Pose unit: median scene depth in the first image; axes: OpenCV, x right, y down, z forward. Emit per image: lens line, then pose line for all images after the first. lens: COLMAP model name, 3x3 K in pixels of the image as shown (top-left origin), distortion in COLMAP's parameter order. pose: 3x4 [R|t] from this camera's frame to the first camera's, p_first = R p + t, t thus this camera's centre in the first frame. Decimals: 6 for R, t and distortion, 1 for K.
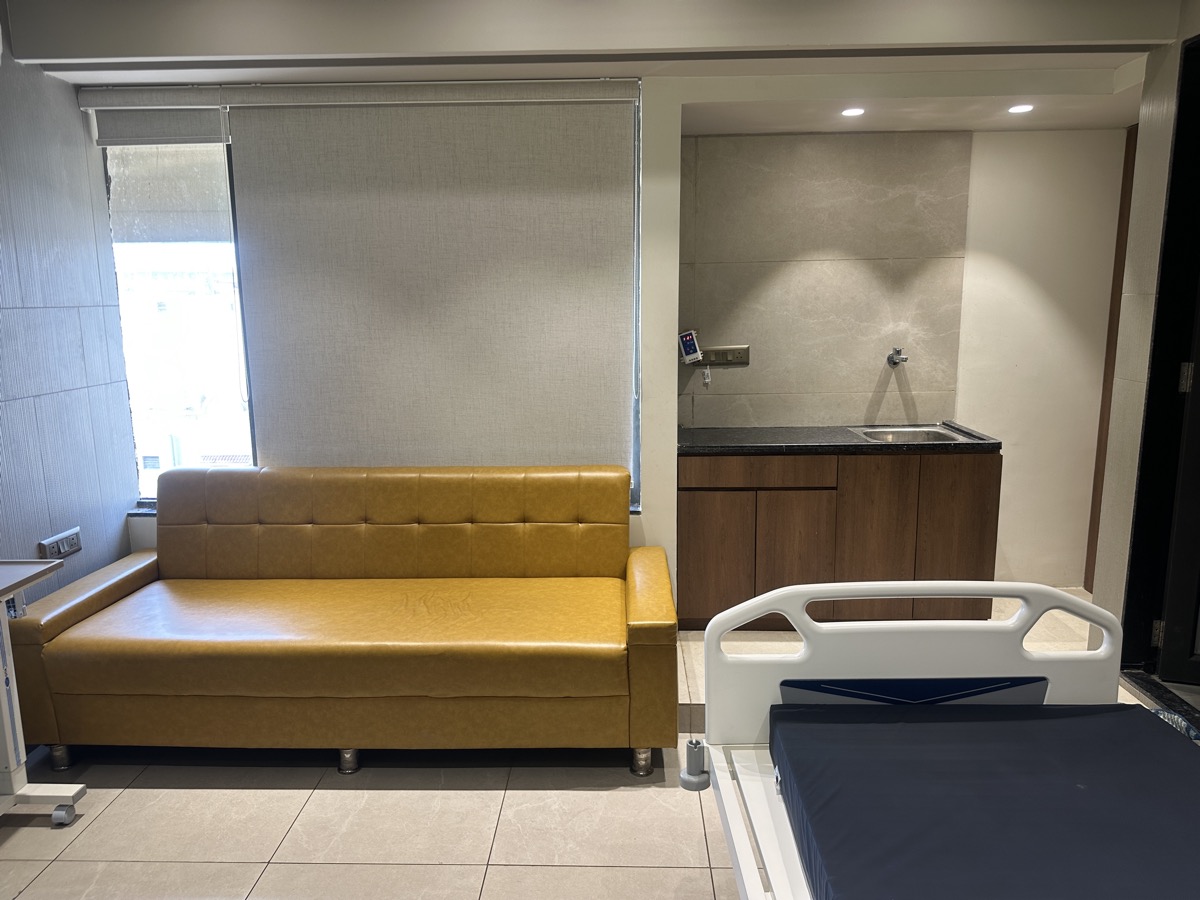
lens RADIAL K [[829.6, 0, 601.1], [0, 829.6, 447.0], [0, 0, 1]] dist [0.118344, -0.189557]
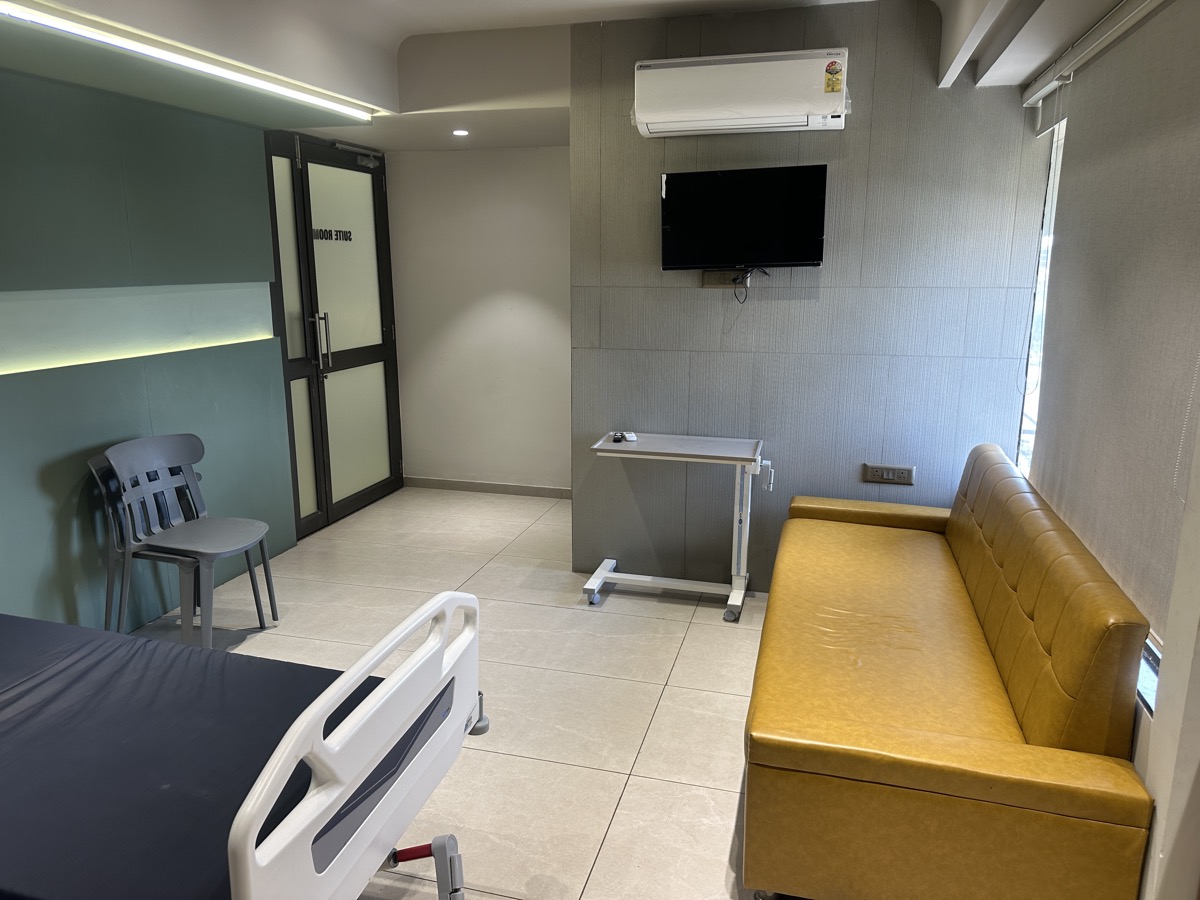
lens RADIAL K [[829.6, 0, 601.1], [0, 829.6, 447.0], [0, 0, 1]] dist [0.118344, -0.189557]
pose [[-0.232748, 0.221501, -0.946977, 0.623445], [-0.166959, 0.950162, 0.263281, -0.173014], [0.958099, 0.219384, -0.184167, 0.749872]]
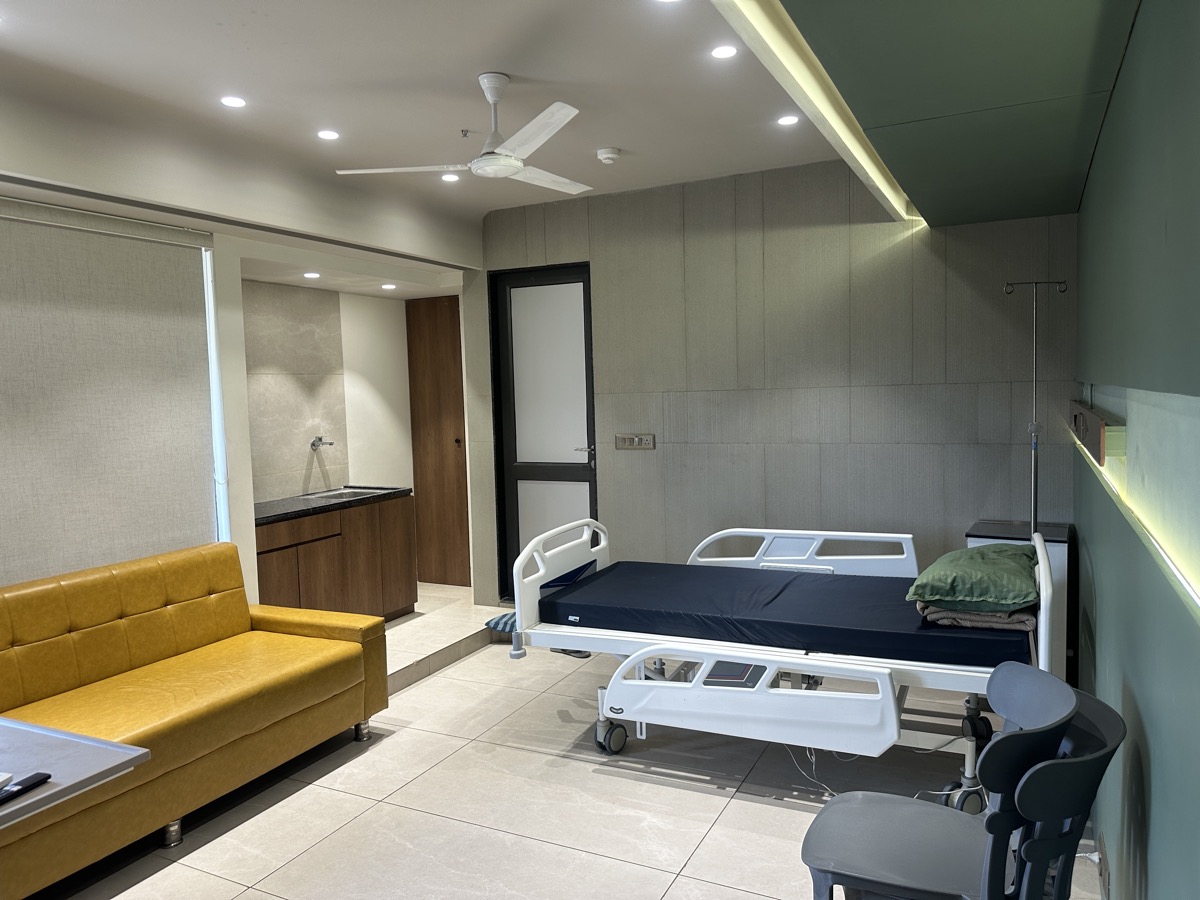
lens RADIAL K [[829.6, 0, 601.1], [0, 829.6, 447.0], [0, 0, 1]] dist [0.118344, -0.189557]
pose [[0.419009, -0.064732, 0.905672, -0.838327], [0.180539, 0.983479, -0.013233, 0.003388], [-0.889852, 0.169054, 0.423773, -0.009653]]
